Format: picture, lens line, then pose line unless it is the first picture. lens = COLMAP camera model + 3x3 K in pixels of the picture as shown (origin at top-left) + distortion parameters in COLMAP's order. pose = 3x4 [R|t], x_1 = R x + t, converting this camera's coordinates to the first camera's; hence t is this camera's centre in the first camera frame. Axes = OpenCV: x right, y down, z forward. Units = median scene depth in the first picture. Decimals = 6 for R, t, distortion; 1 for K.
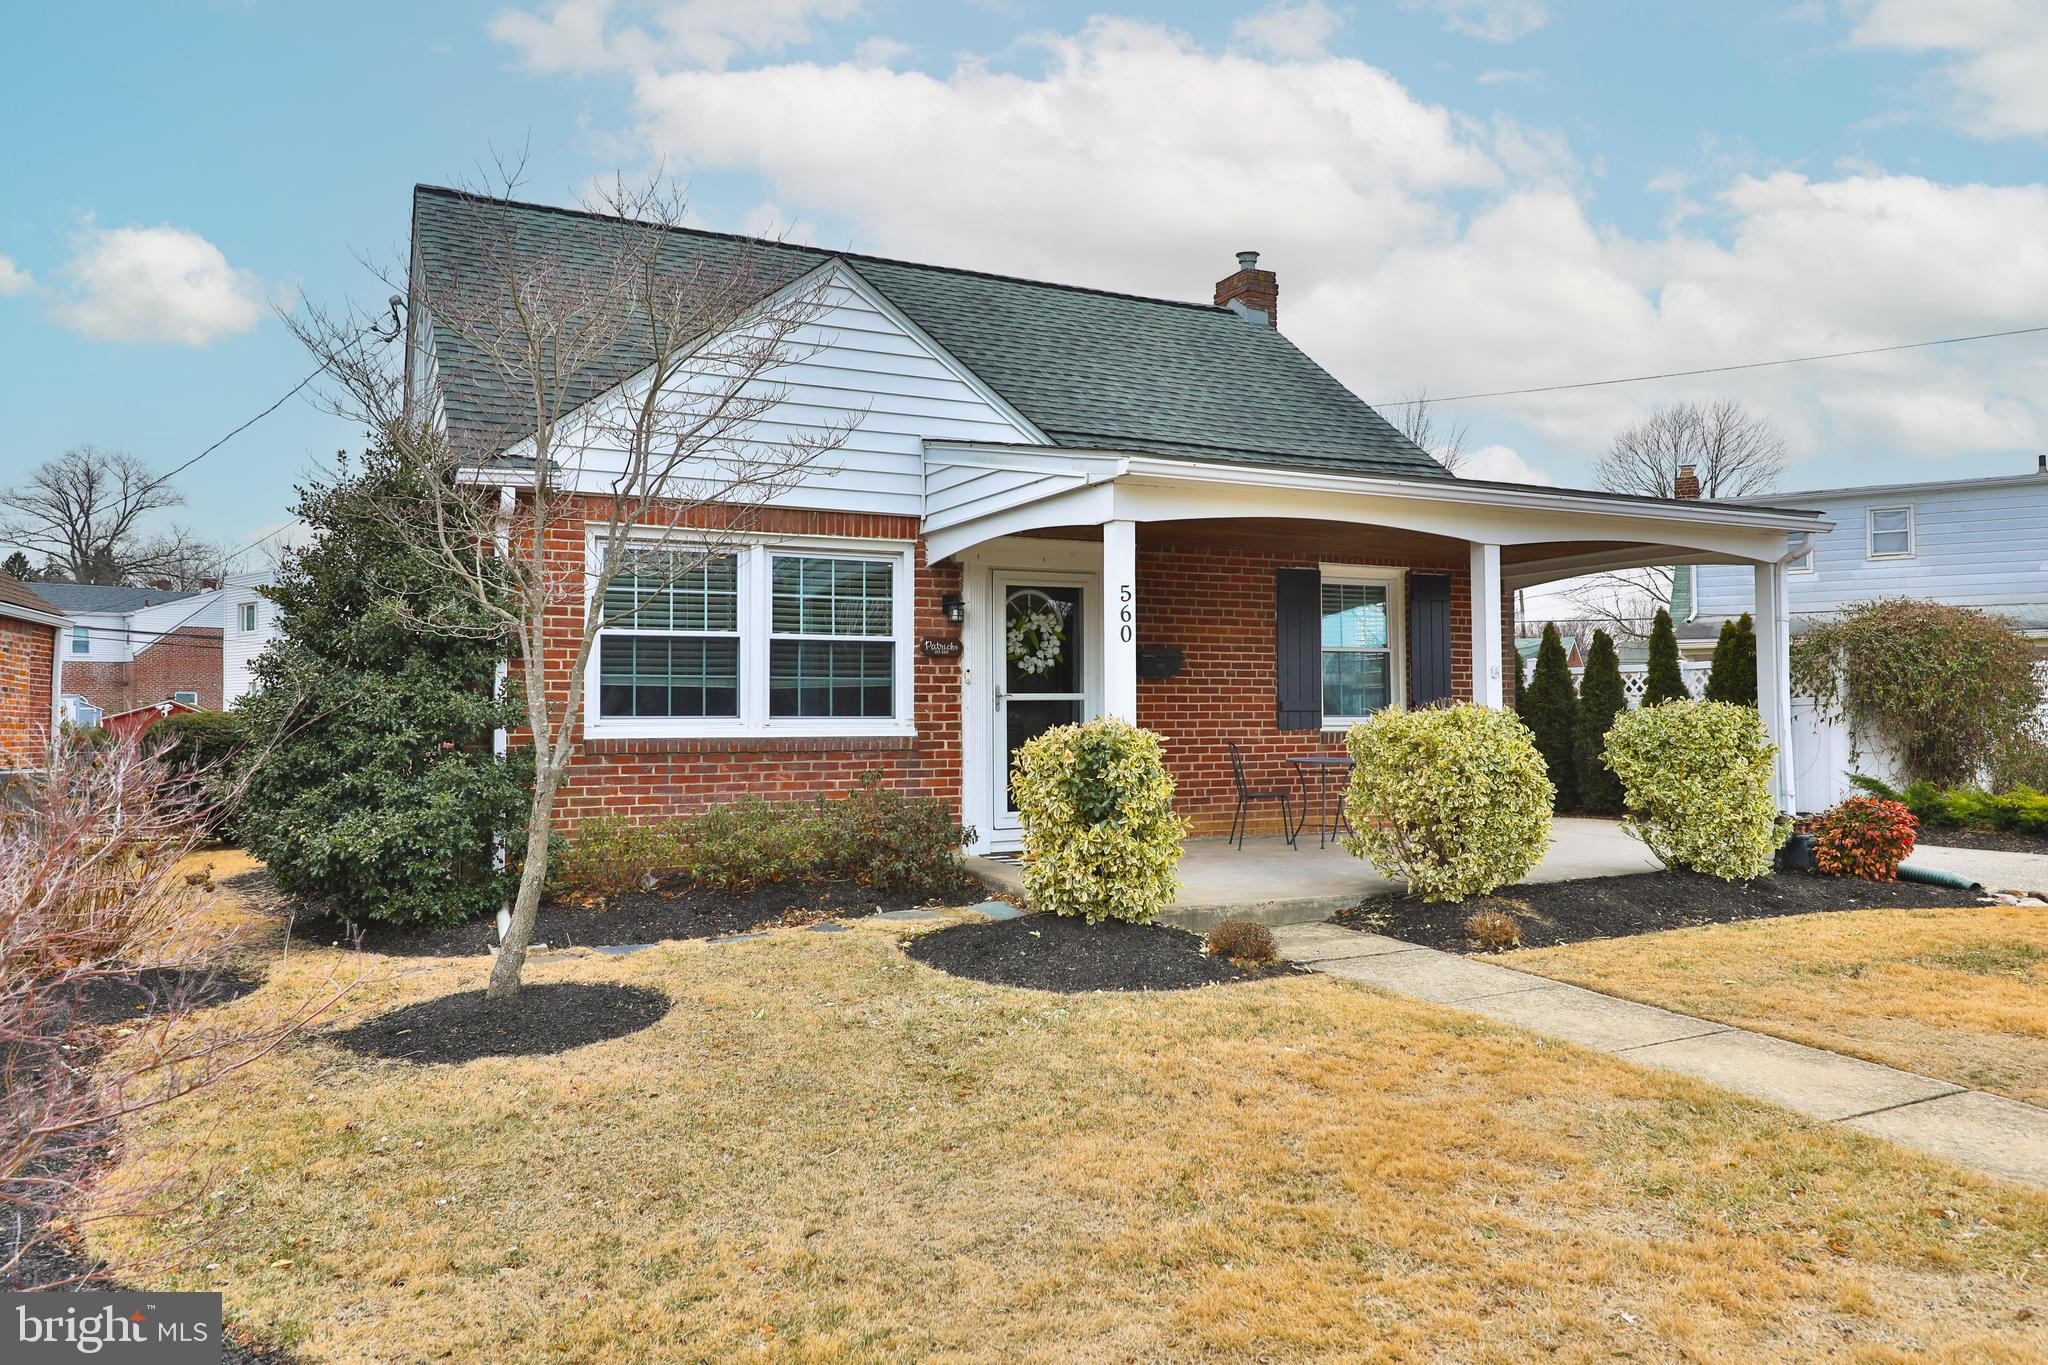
lens RADIAL K [[1361.3, 0, 1036.0], [0, 1361.3, 653.7], [0, 0, 1]] dist [0.010249, 0.003811]
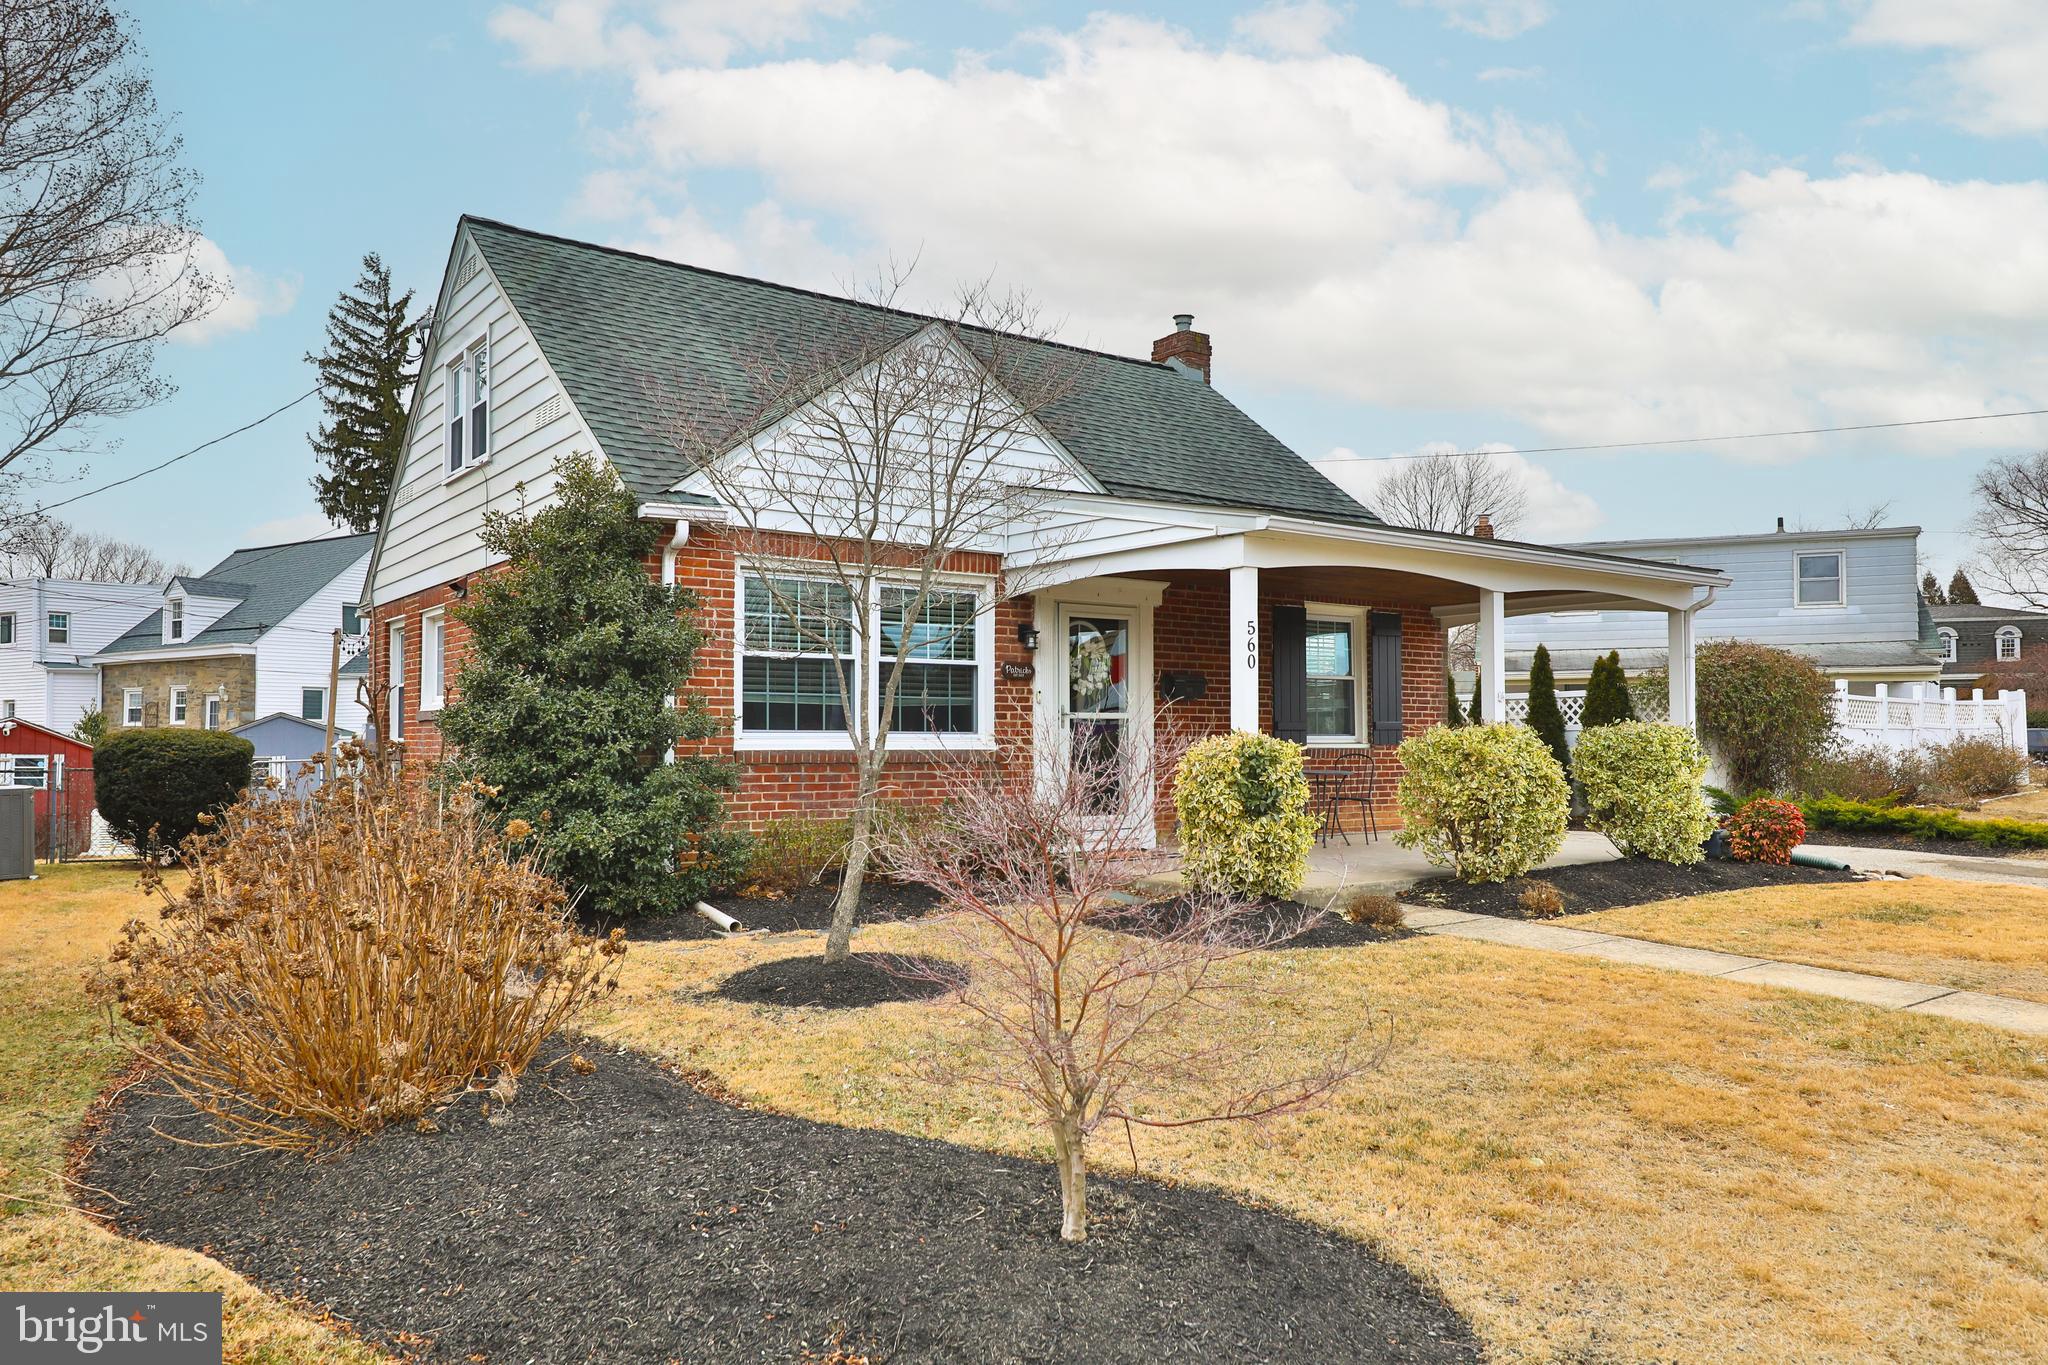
lens RADIAL K [[1380.4, 0, 1024.0], [0, 1380.4, 682.5], [0, 0, 1]] dist [0.009162, 0.002726]
pose [[0.984806, 0.010534, 0.173340, -0.263285], [-0.010866, 0.999940, 0.000969, 0.003750], [-0.173320, -0.002838, 0.984861, -0.124584]]
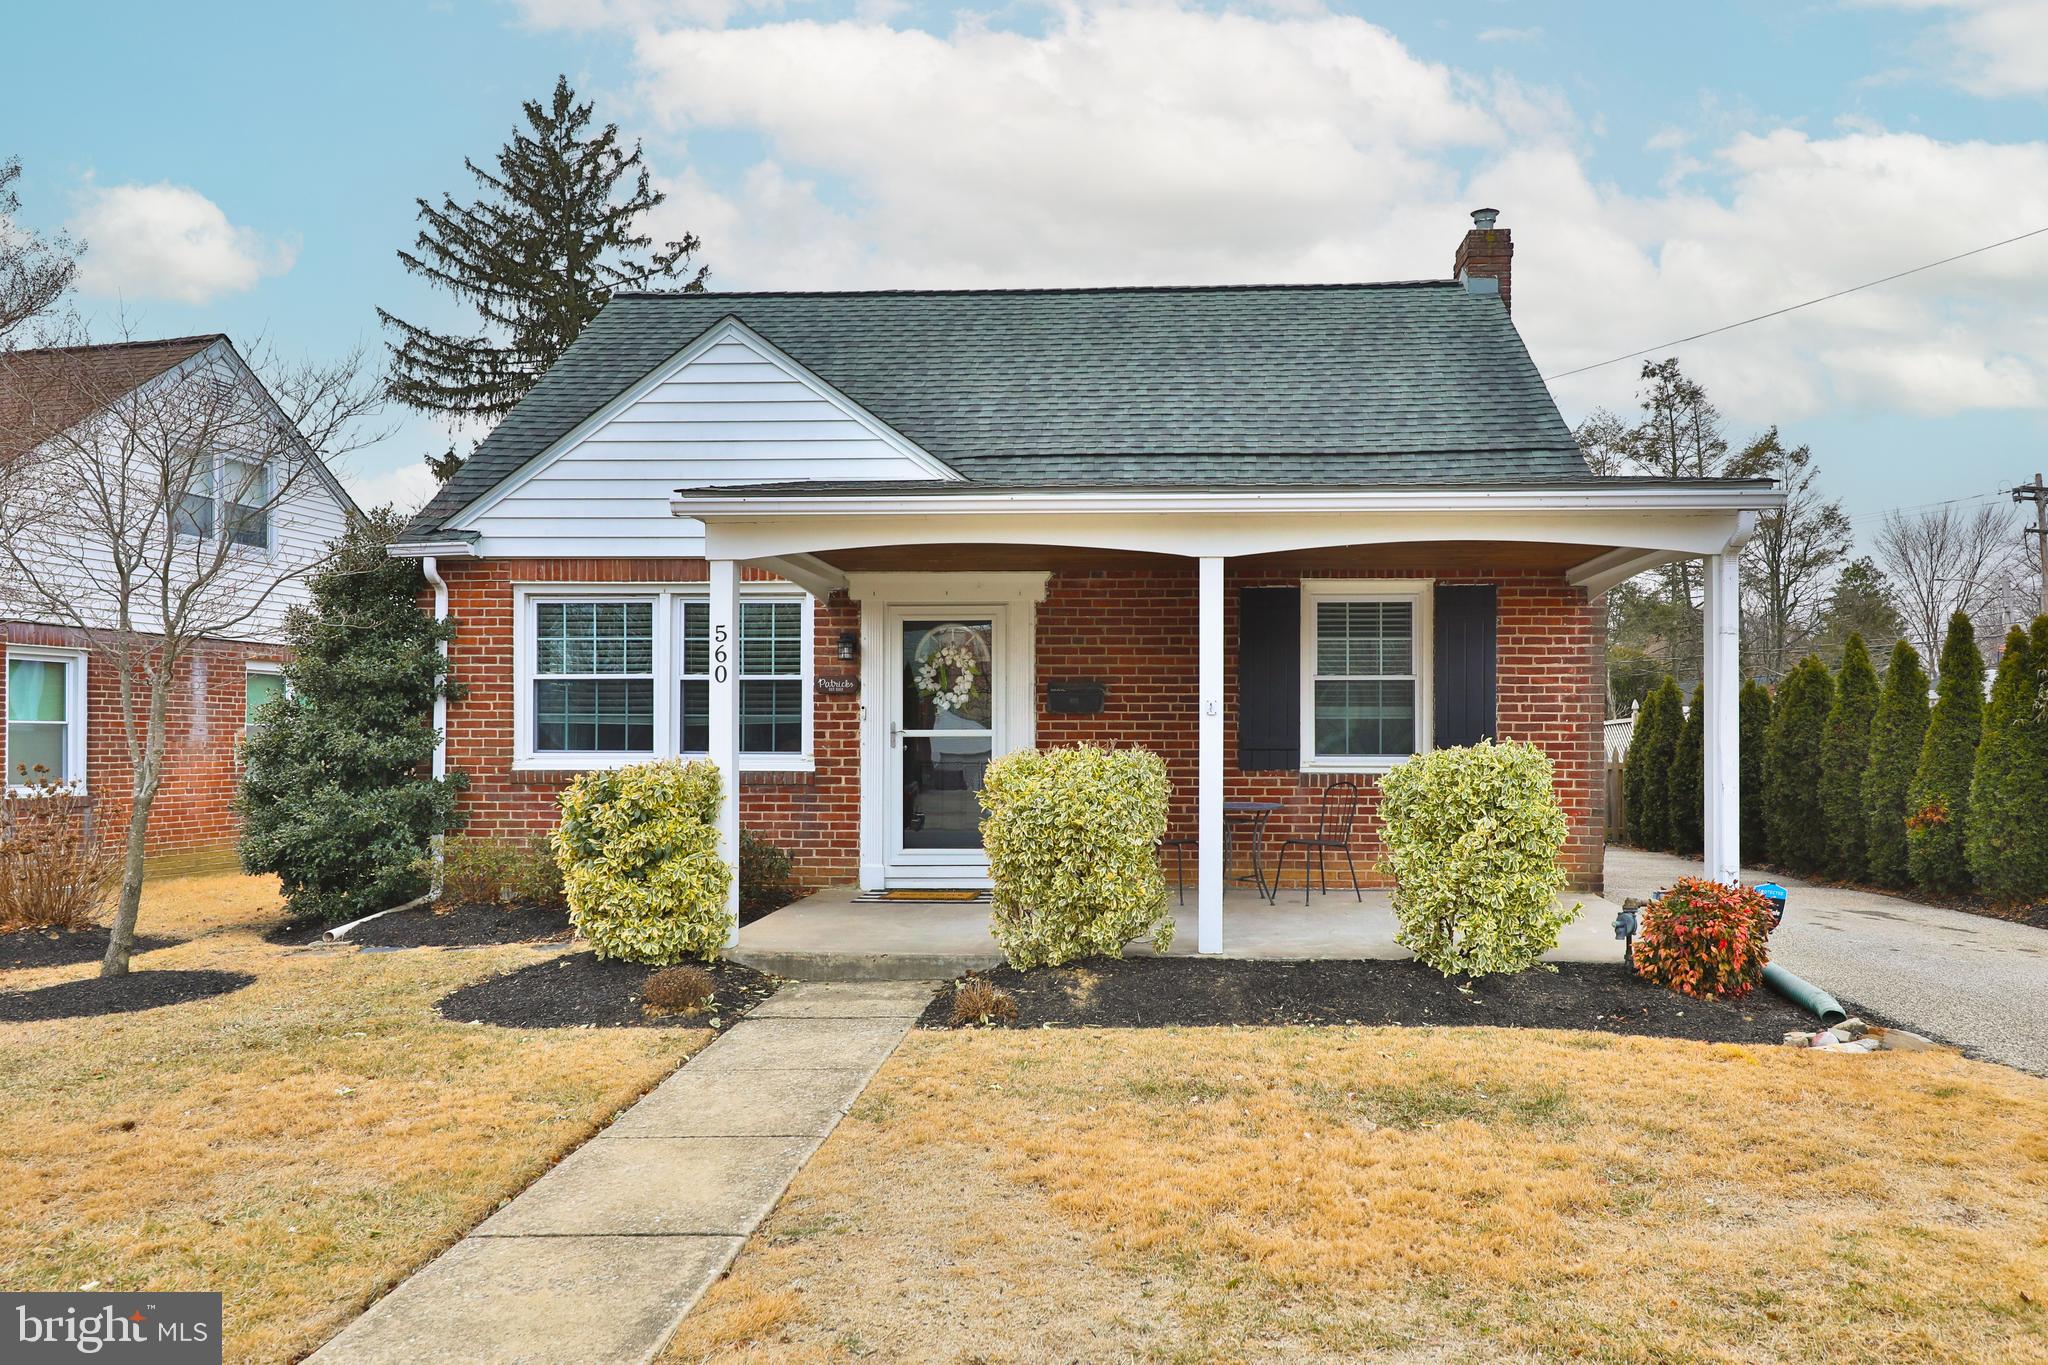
lens RADIAL K [[1394.5, 0, 1158.3], [0, 1394.5, 718.8], [0, 0, 1]] dist [0.005482, 0.000864]
pose [[0.877510, -0.001277, -0.479556, 0.644701], [0.016029, 0.999516, 0.026670, -0.003201], [0.479289, -0.031091, 0.877106, 0.199755]]
